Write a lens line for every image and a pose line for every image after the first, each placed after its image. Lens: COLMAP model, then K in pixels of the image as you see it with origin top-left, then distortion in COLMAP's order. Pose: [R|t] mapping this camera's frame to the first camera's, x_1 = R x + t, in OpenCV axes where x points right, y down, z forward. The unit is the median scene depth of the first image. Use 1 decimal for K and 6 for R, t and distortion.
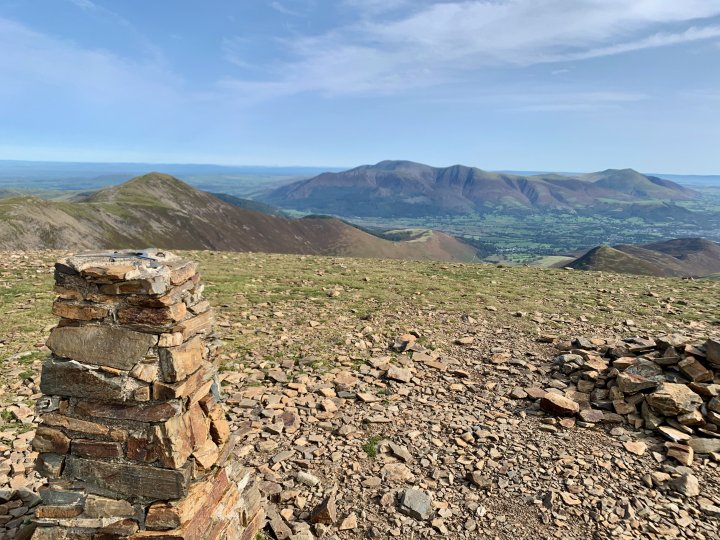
lens RADIAL K [[532.5, 0, 360.0], [0, 532.5, 270.0], [0, 0, 1]] dist [0.106168, -0.172969]
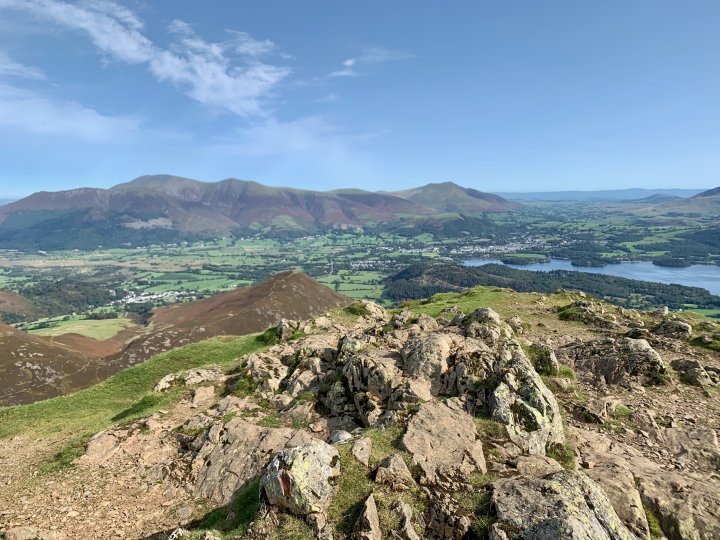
lens RADIAL K [[530.2, 0, 360.0], [0, 530.2, 270.0], [0, 0, 1]] dist [0.107944, -0.232447]
pose [[0.976306, -0.062502, 0.207170, 0.200890], [0.073314, 0.996297, -0.044924, -0.012252], [-0.203595, 0.059049, 0.977273, 0.201261]]
